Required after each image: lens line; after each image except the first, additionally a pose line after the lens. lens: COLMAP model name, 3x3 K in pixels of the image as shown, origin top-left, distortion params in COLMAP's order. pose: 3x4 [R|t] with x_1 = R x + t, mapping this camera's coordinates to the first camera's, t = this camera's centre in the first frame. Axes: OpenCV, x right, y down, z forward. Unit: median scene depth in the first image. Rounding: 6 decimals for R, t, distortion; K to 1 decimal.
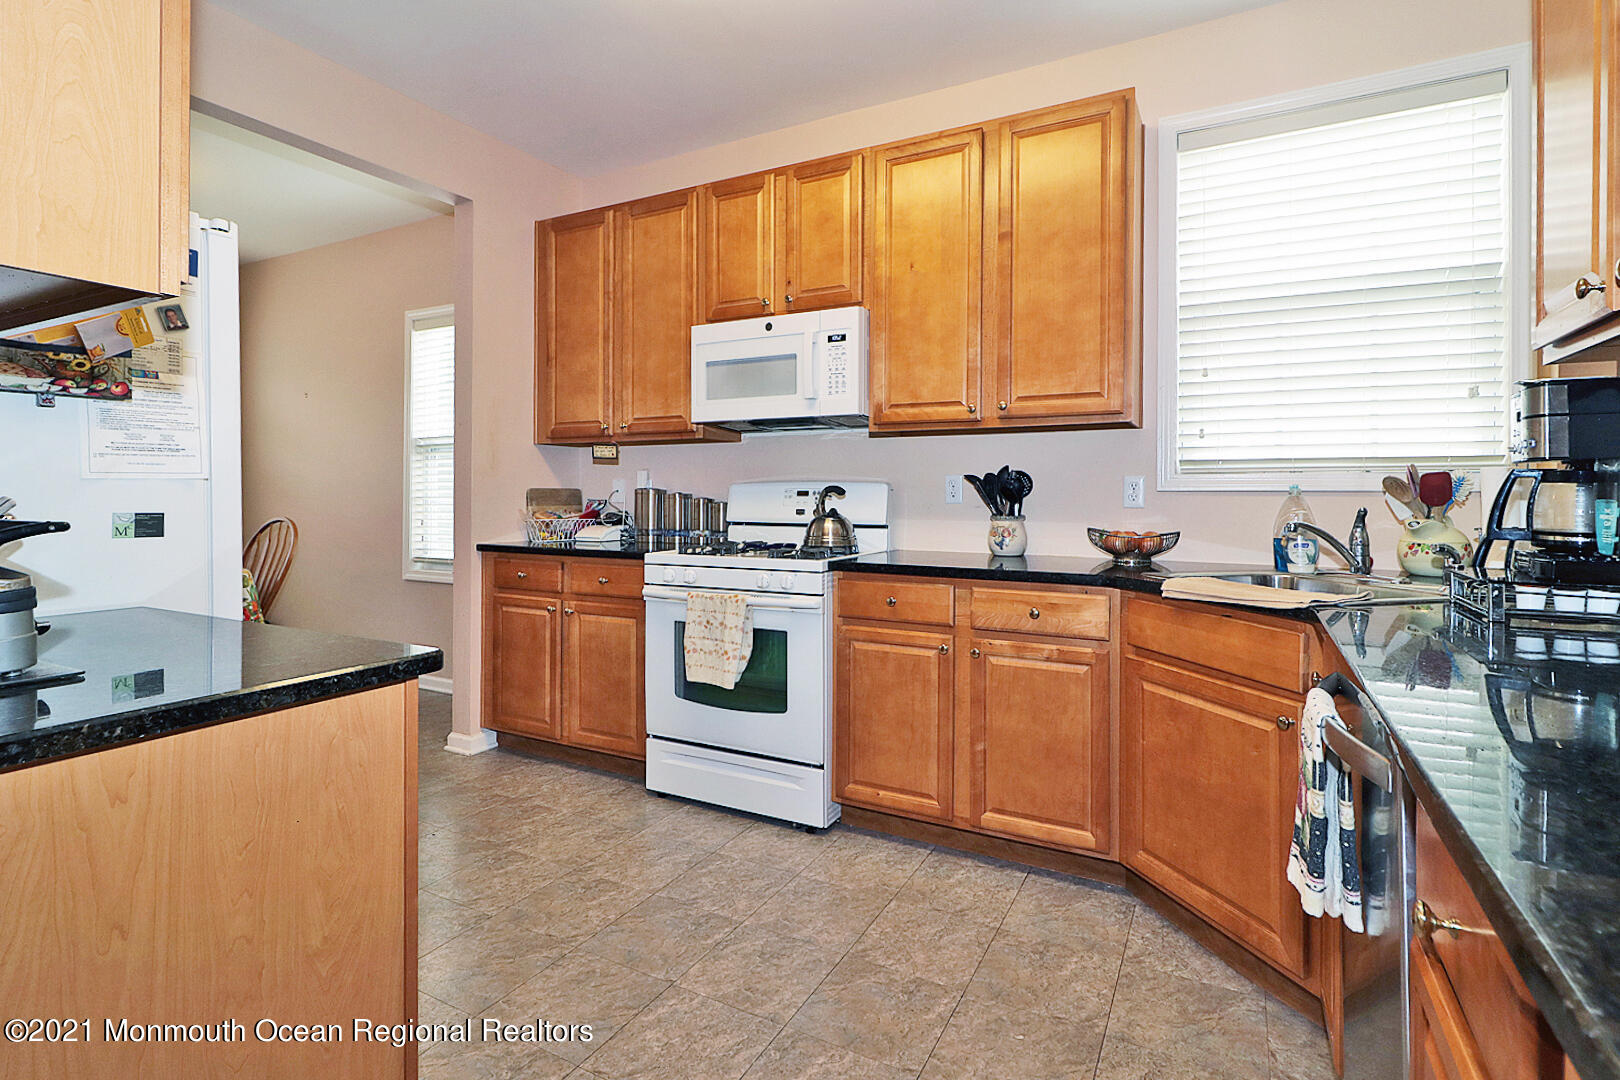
lens RADIAL K [[733.0, 0, 784.2], [0, 733.0, 490.5], [0, 0, 1]] dist [-0.002728, -0.000204]
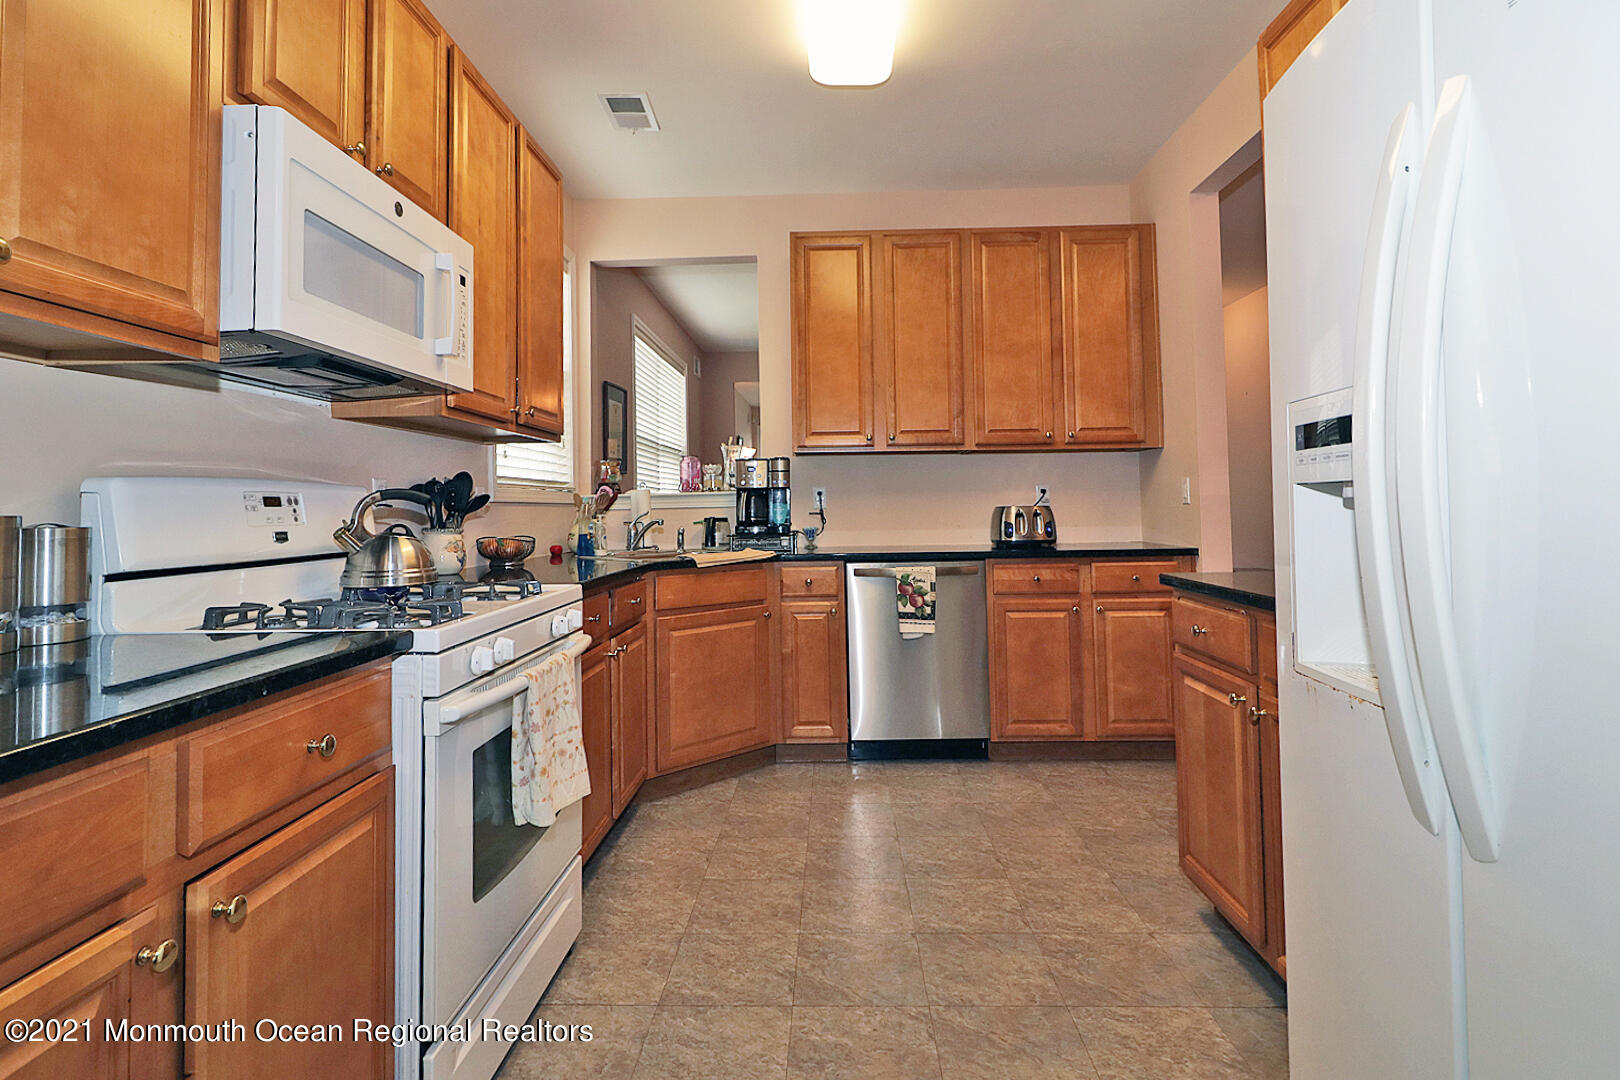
lens RADIAL K [[764.7, 0, 800.7], [0, 764.7, 478.0], [0, 0, 1]] dist [-0.001740, 0.000172]
pose [[-0.406110, 0.037377, 0.913060, -0.920825], [0.010134, 0.999286, -0.036399, 0.016488], [-0.913768, -0.005529, -0.406198, 1.286577]]
